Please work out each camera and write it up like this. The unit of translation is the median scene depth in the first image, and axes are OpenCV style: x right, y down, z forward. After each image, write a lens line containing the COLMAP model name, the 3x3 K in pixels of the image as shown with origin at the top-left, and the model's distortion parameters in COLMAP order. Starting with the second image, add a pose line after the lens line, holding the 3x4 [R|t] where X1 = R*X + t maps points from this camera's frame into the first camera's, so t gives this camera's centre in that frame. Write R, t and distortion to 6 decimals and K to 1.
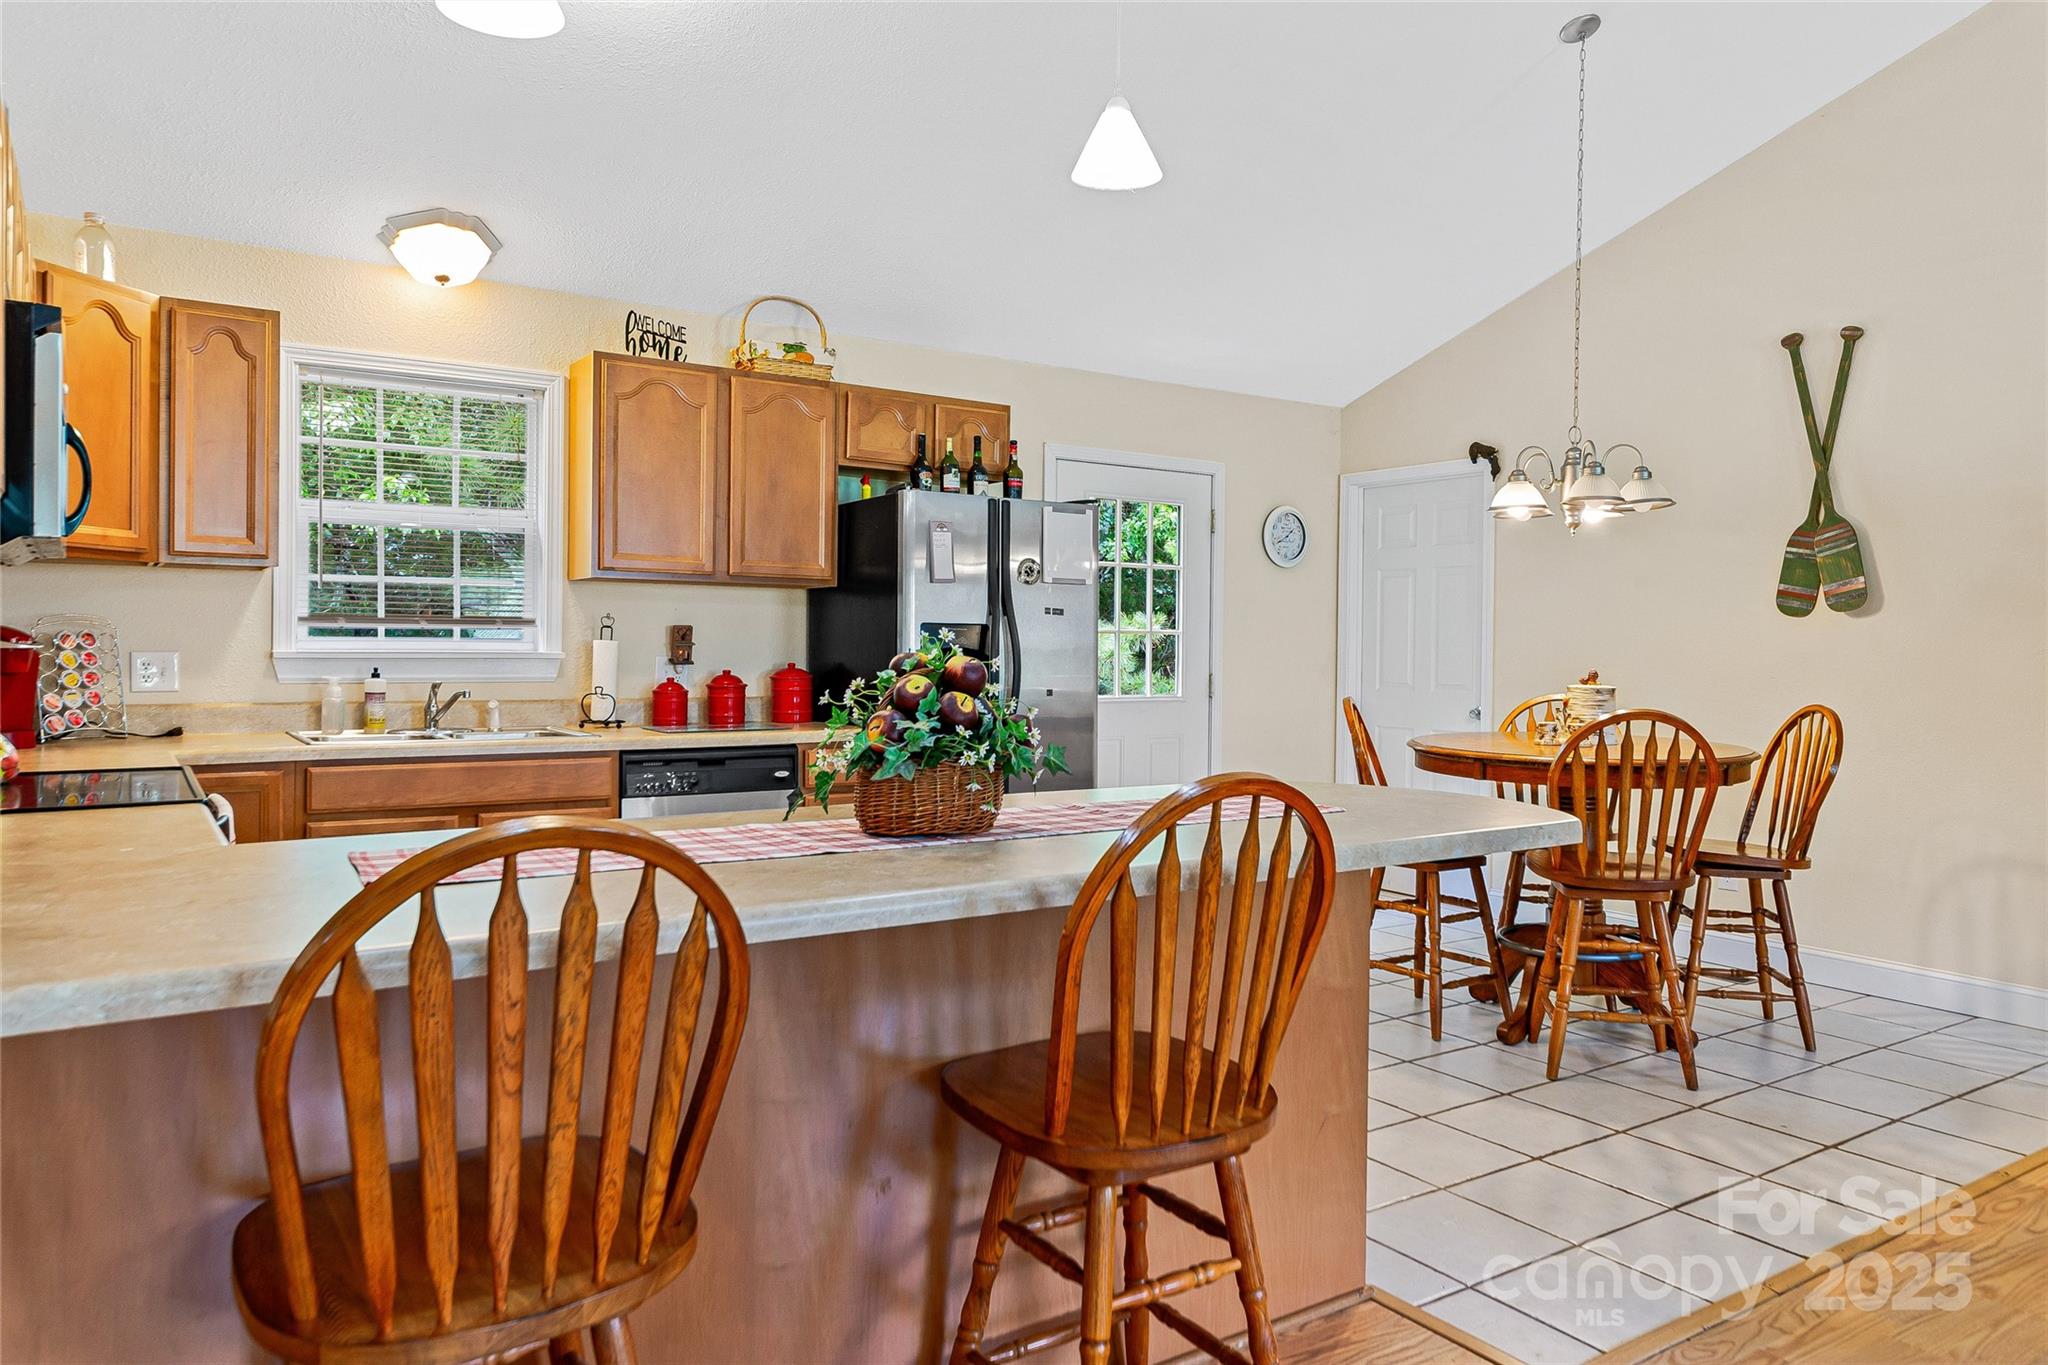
lens RADIAL K [[1380.4, 0, 1048.4], [0, 1380.4, 660.1], [0, 0, 1]] dist [0.008633, 0.004244]
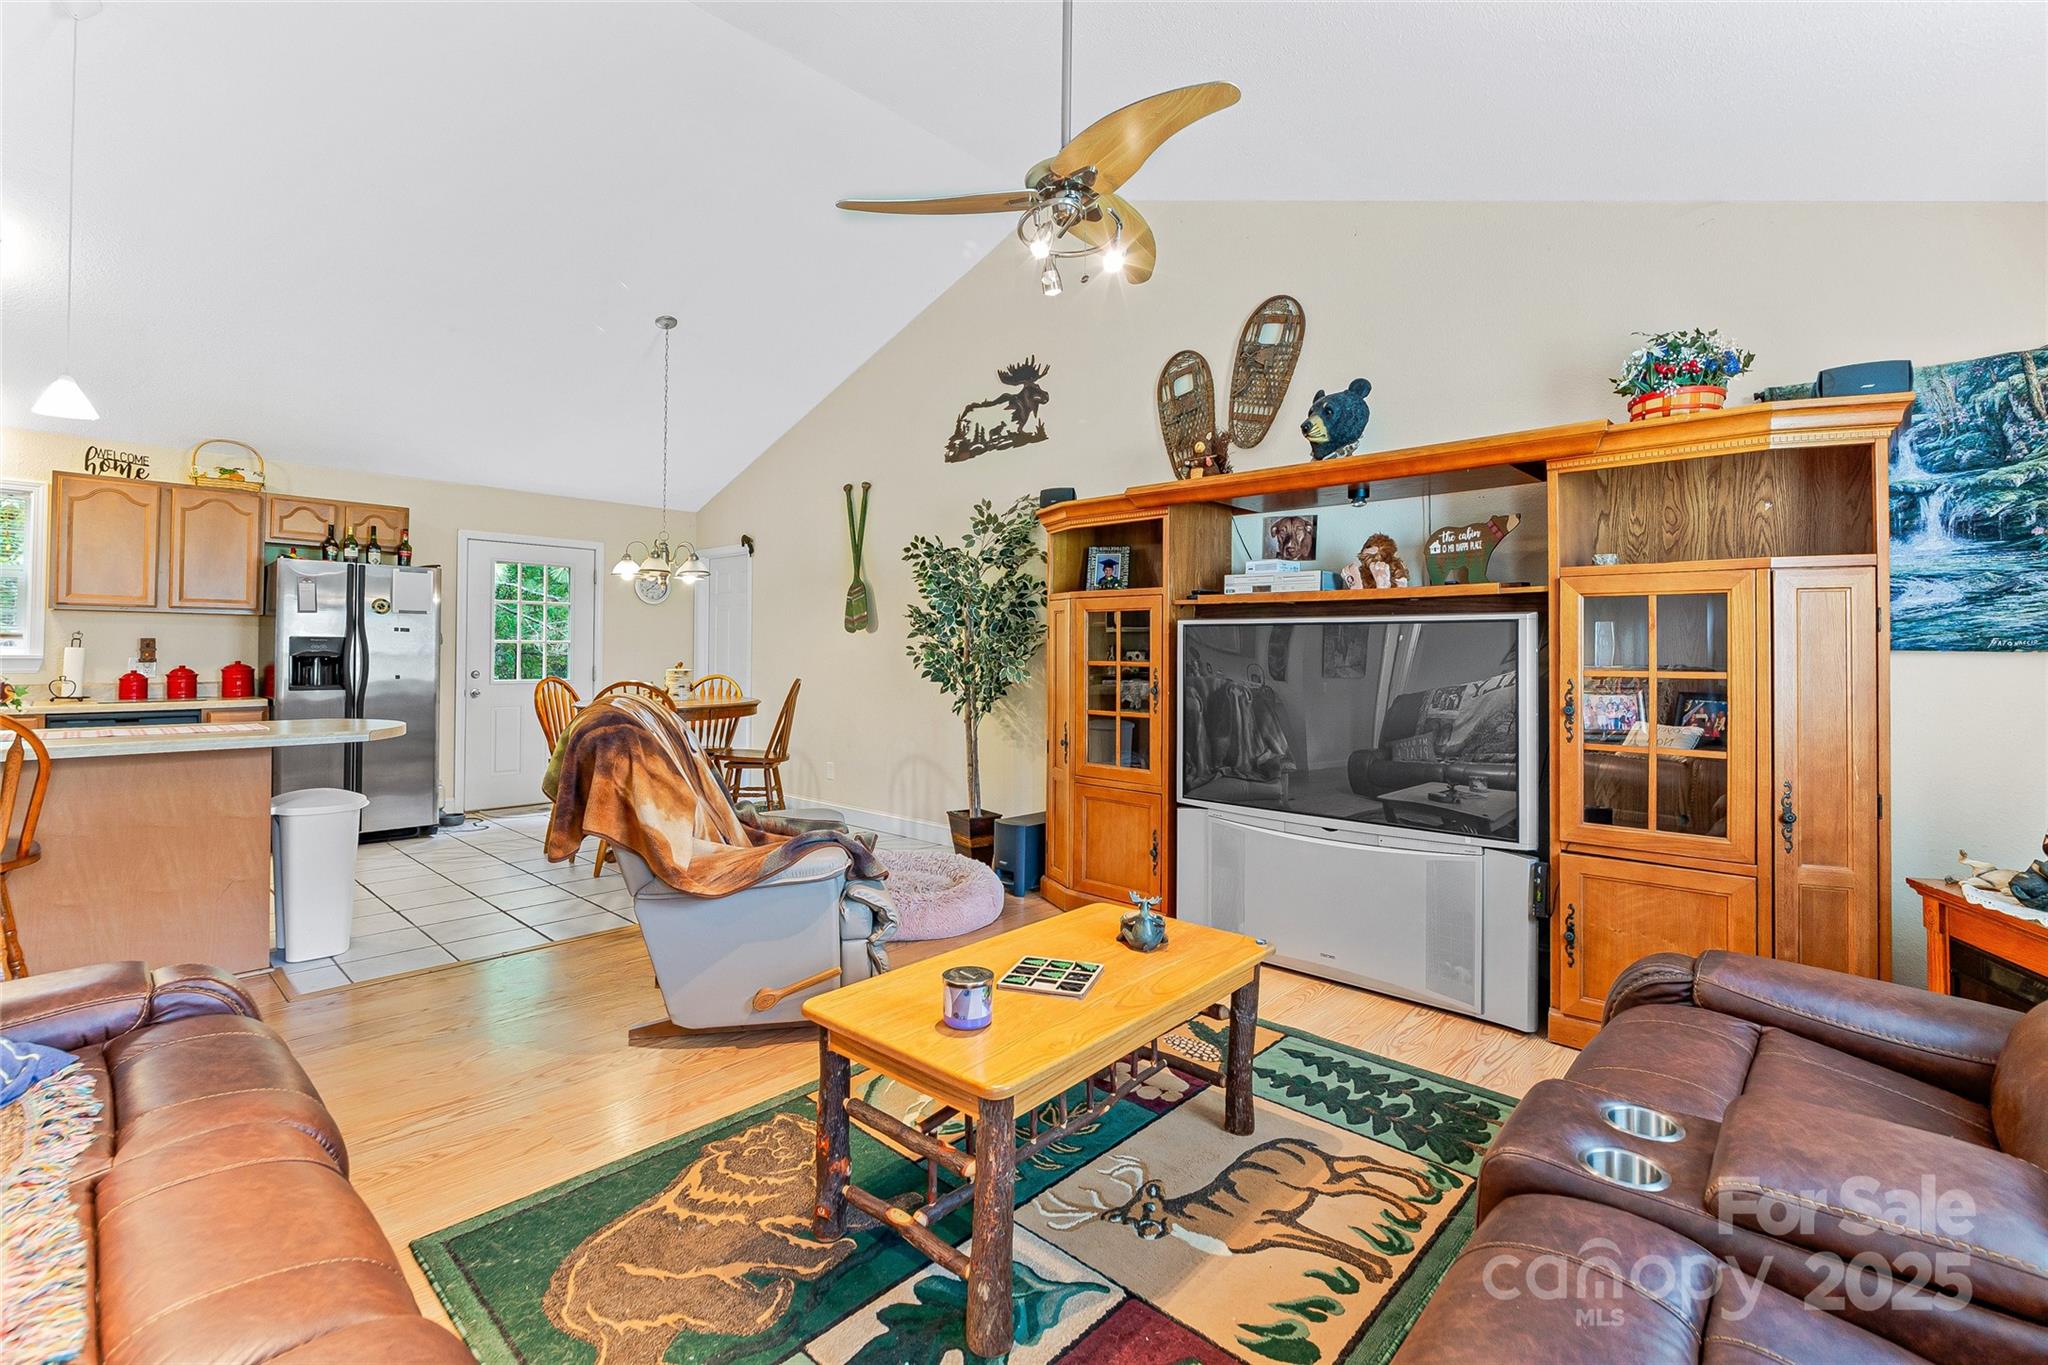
lens RADIAL K [[903.1, 0, 1028.3], [0, 903.1, 645.6], [0, 0, 1]] dist [-0.001580, -0.000382]
pose [[0.976882, -0.002655, 0.213761, 0.537431], [0.006537, 0.999826, -0.017457, 0.009516], [-0.213677, 0.018451, 0.976730, -0.271189]]
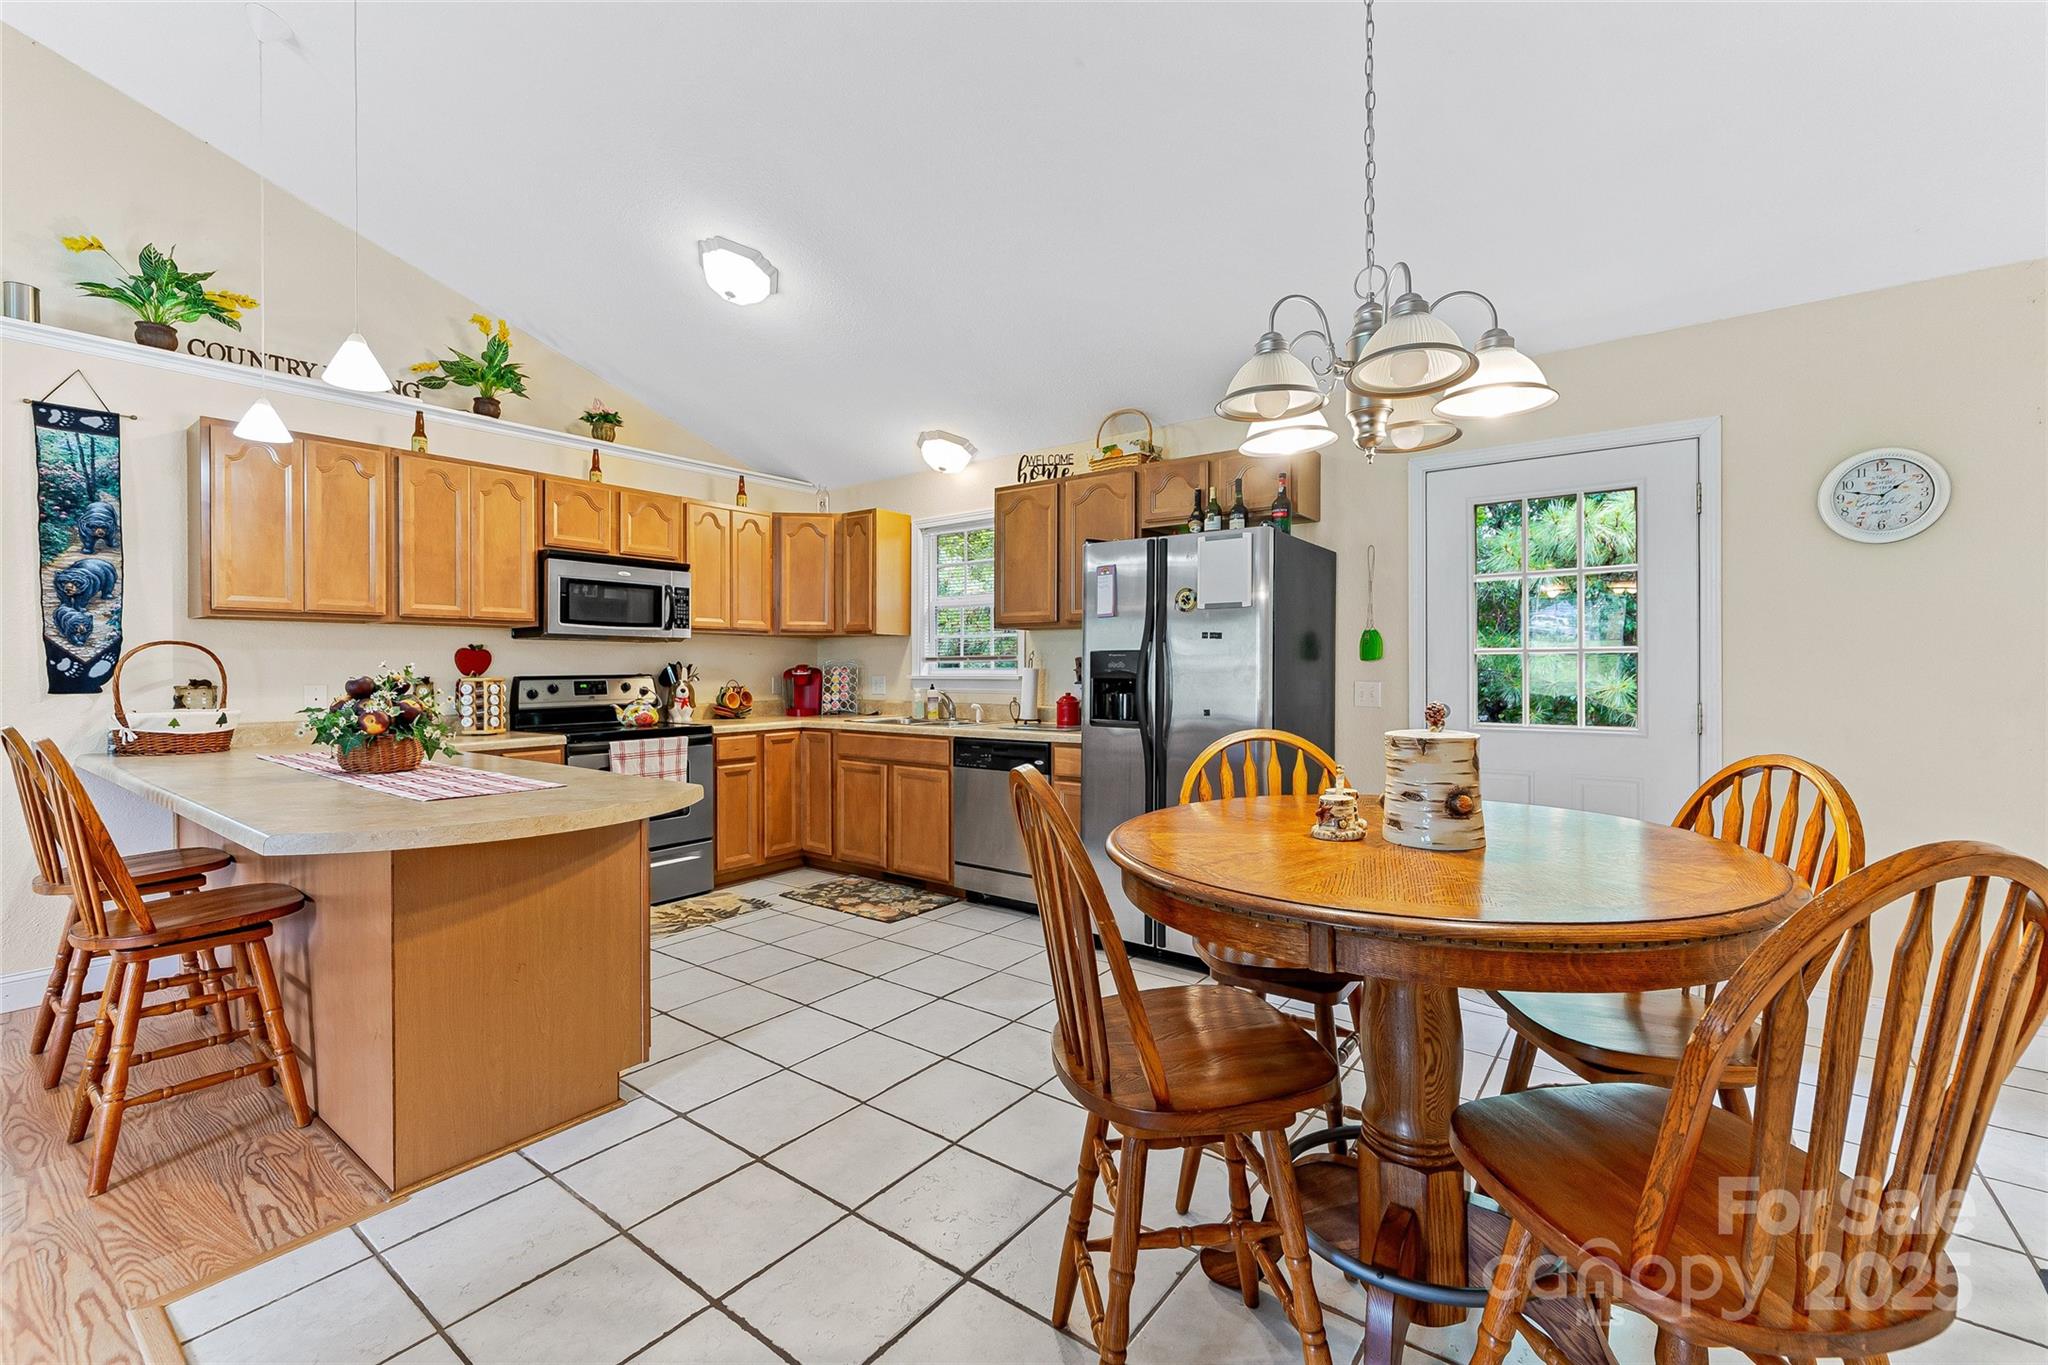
lens RADIAL K [[859.3, 0, 1030.1], [0, 859.3, 674.3], [0, 0, 1]] dist [-0.000921, 0.000004]
pose [[0.317791, -0.004940, -0.948148, 0.592205], [-0.004587, 0.999967, -0.006747, -0.000579], [0.948150, 0.006494, 0.317758, 0.676605]]
